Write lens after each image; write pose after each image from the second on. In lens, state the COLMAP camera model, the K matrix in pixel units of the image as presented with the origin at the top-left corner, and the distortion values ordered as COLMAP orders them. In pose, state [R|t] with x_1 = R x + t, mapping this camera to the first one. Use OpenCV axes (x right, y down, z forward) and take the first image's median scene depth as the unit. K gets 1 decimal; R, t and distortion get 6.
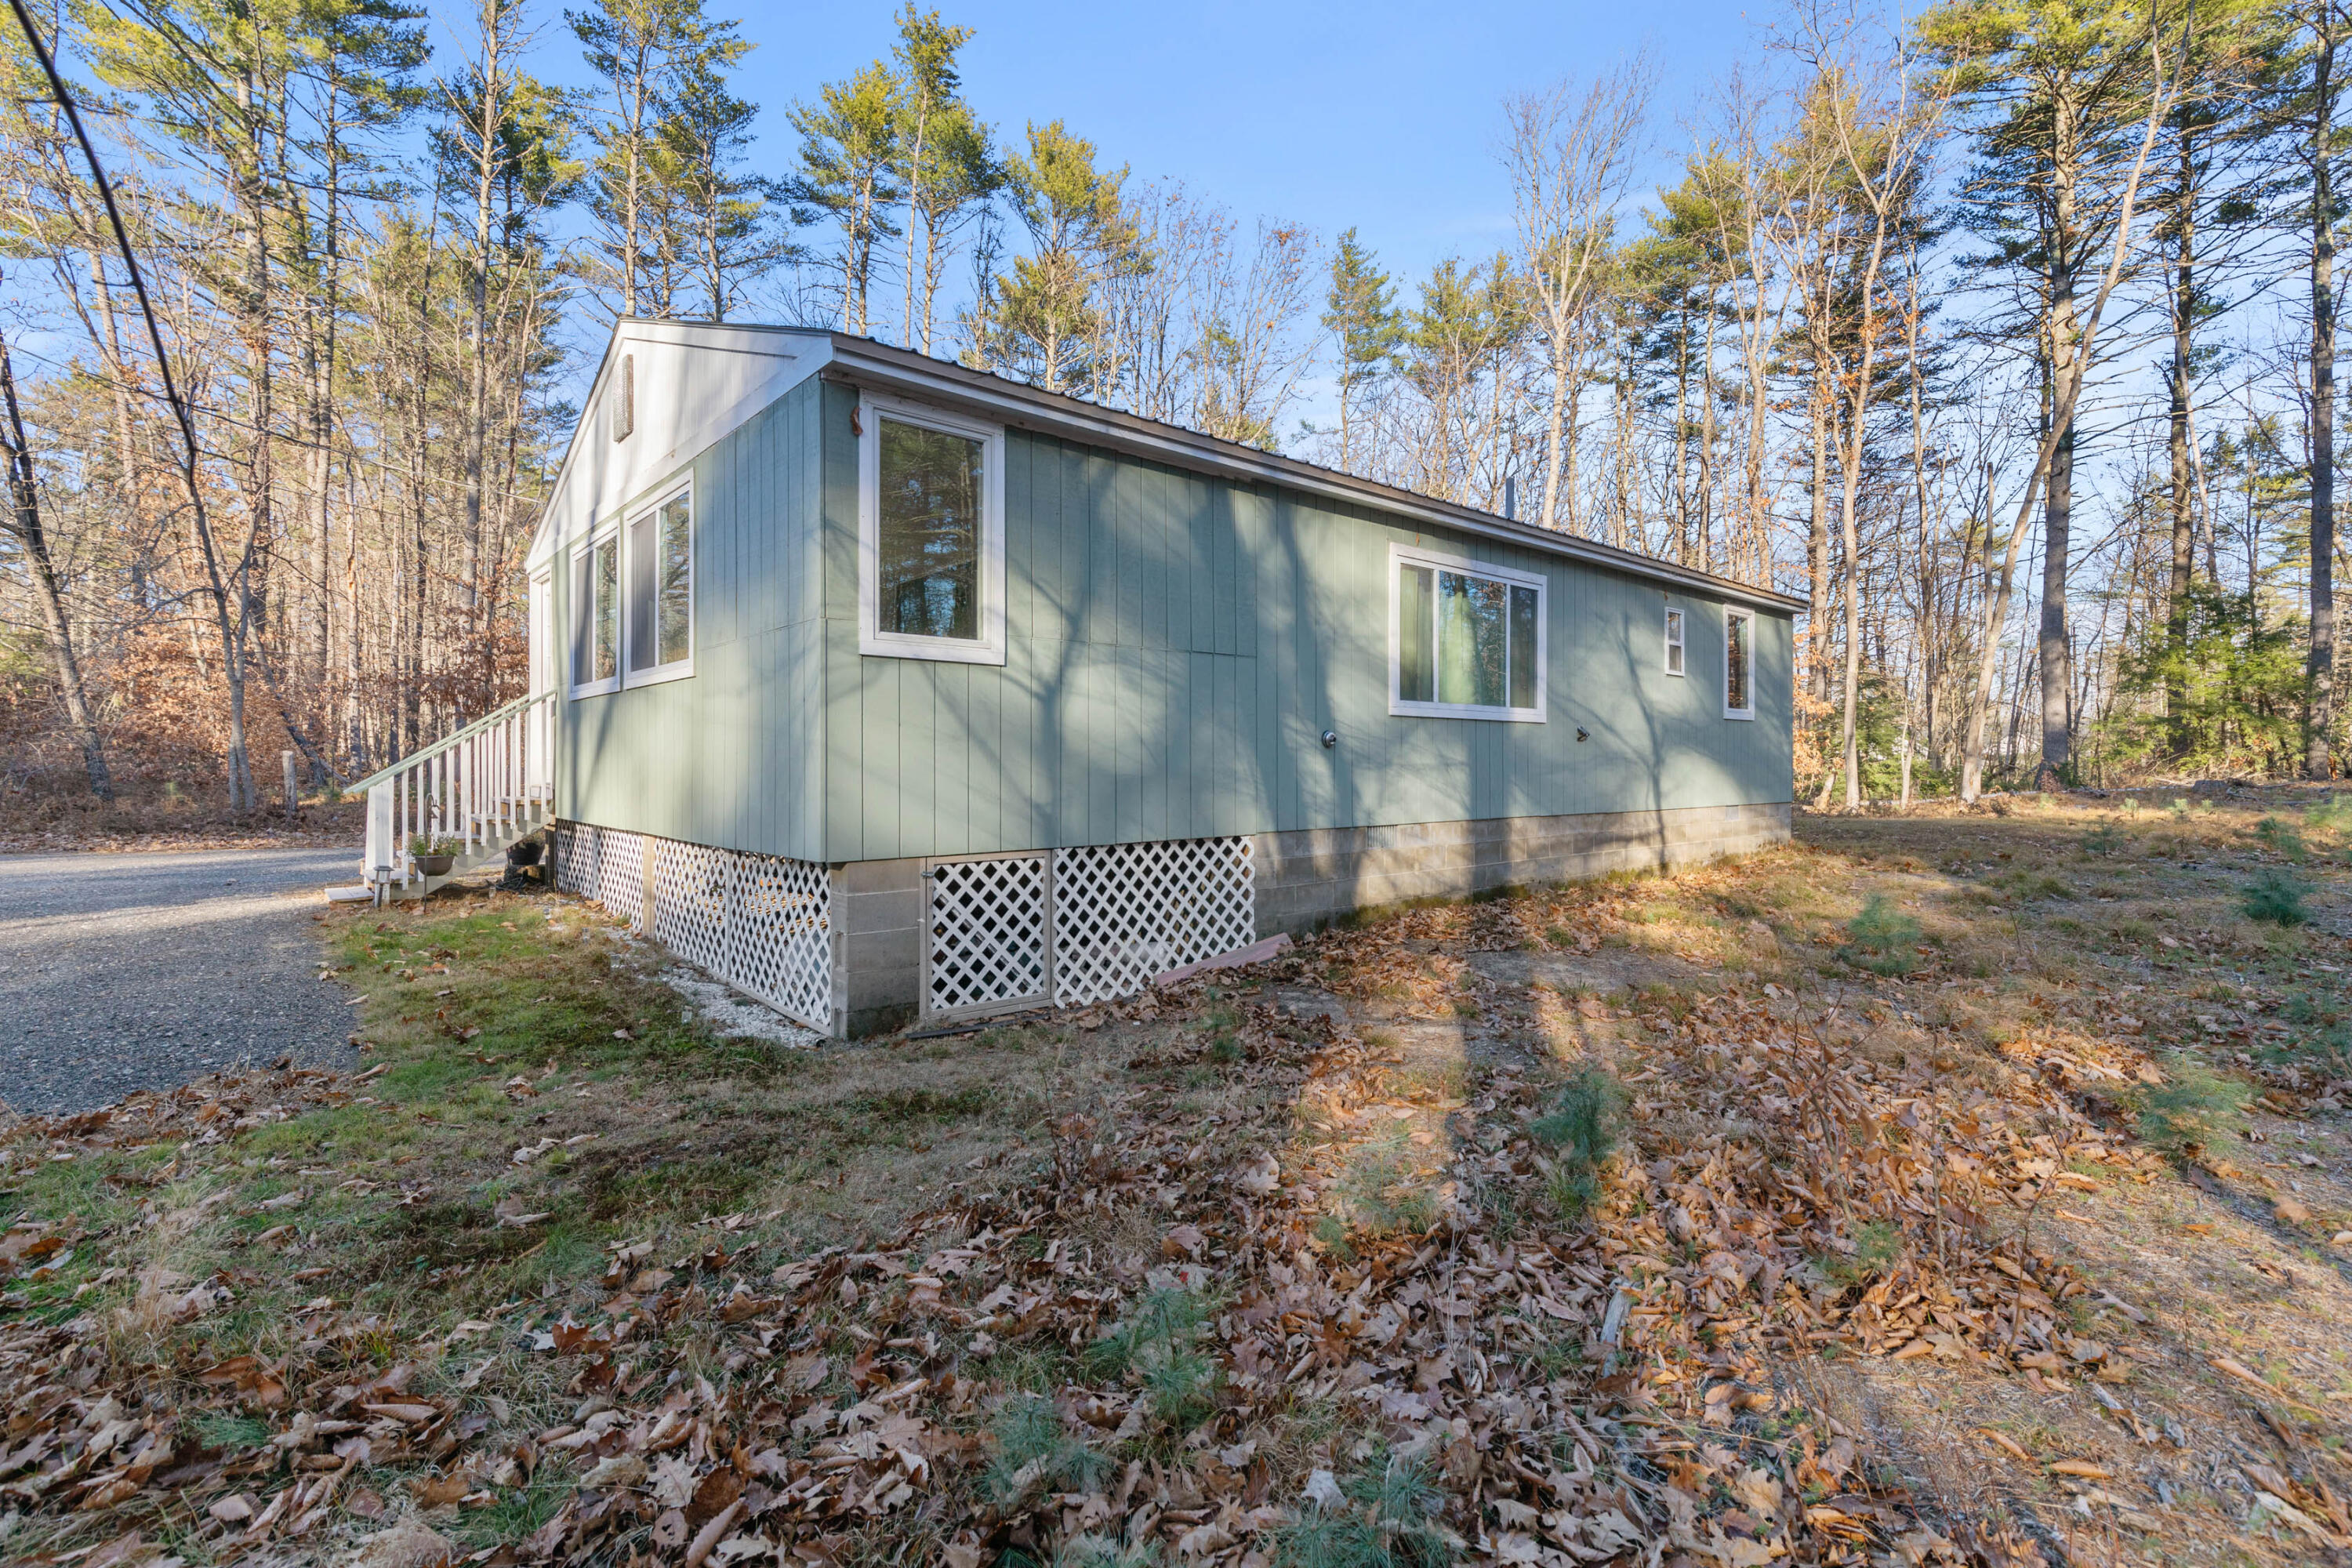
lens RADIAL K [[1070.6, 0, 1174.9], [0, 1070.6, 772.4], [0, 0, 1]] dist [0.003080, 0.000505]
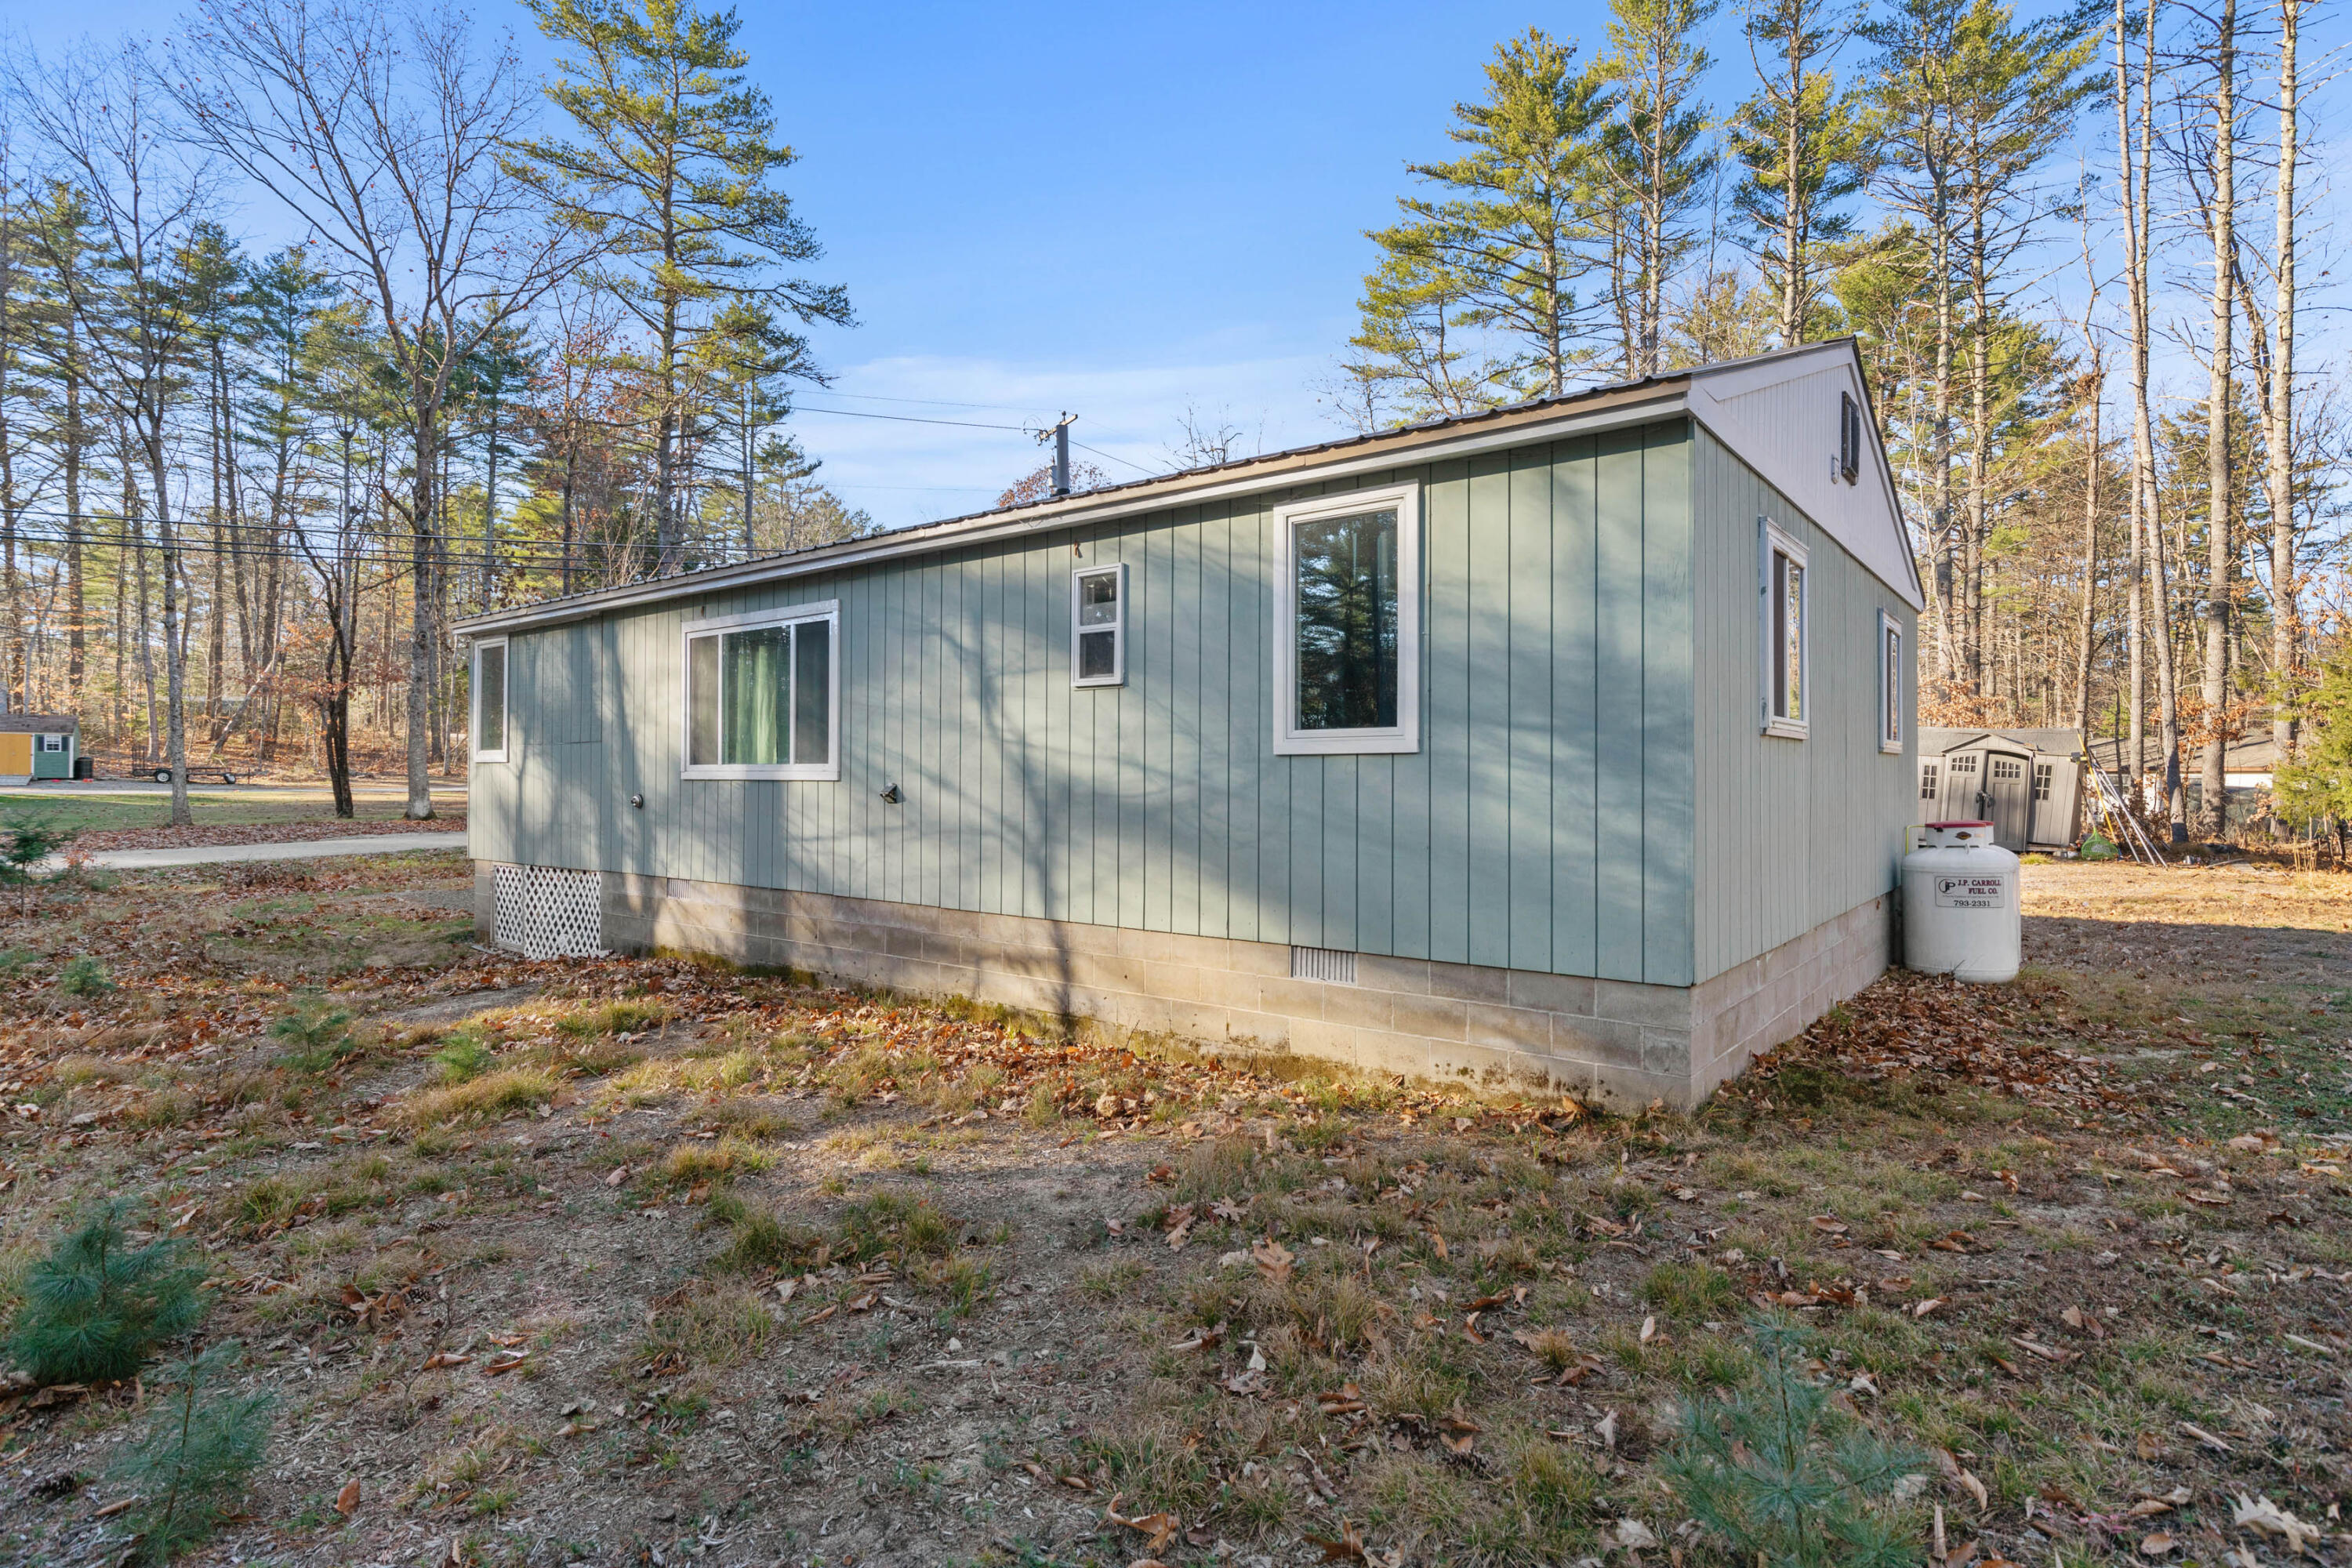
lens RADIAL K [[1158.2, 0, 1178.0], [0, 1158.2, 763.0], [0, 0, 1]] dist [-0.002625, -0.000052]
pose [[0.184980, -0.012904, -0.982658, 1.643638], [-0.010876, 0.999826, -0.015177, -0.064760], [0.982682, 0.013495, 0.184807, 1.430427]]
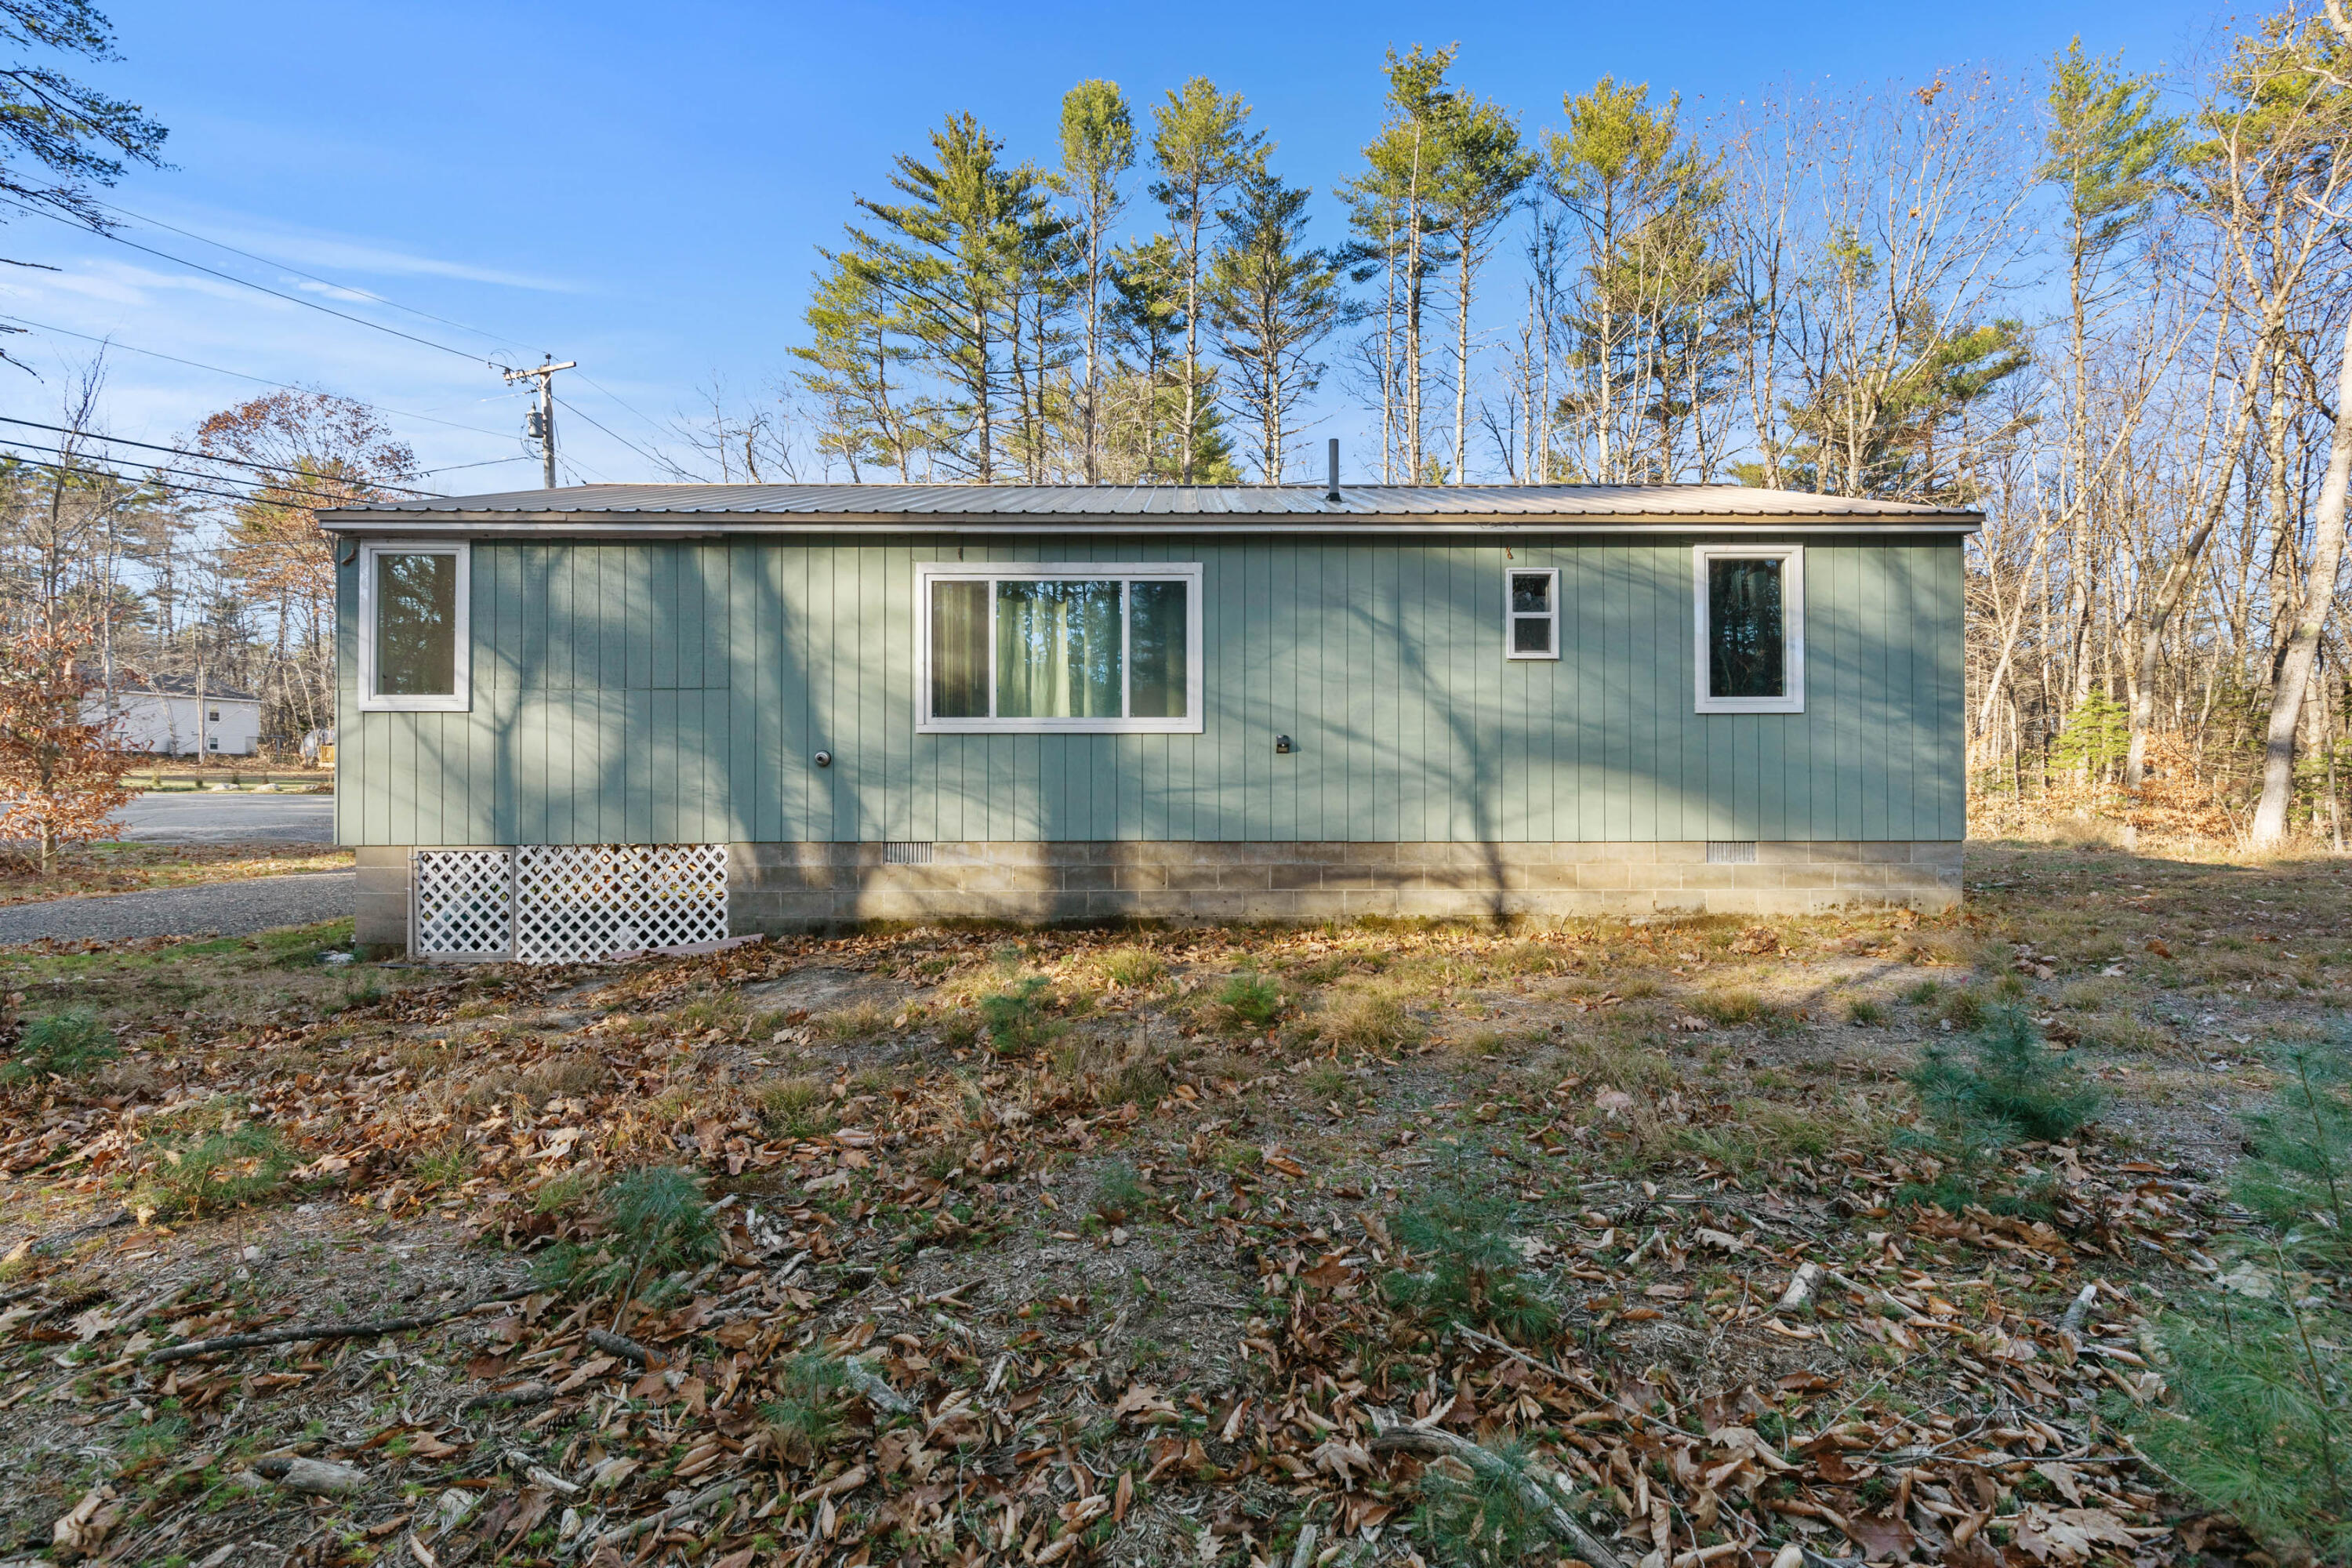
lens RADIAL K [[1070.6, 0, 1174.9], [0, 1070.6, 772.4], [0, 0, 1]] dist [0.003080, 0.000505]
pose [[0.754029, -0.009815, -0.656768, 1.172223], [-0.004005, 0.999801, -0.019539, 0.002366], [0.656829, 0.017363, 0.753840, 0.443983]]
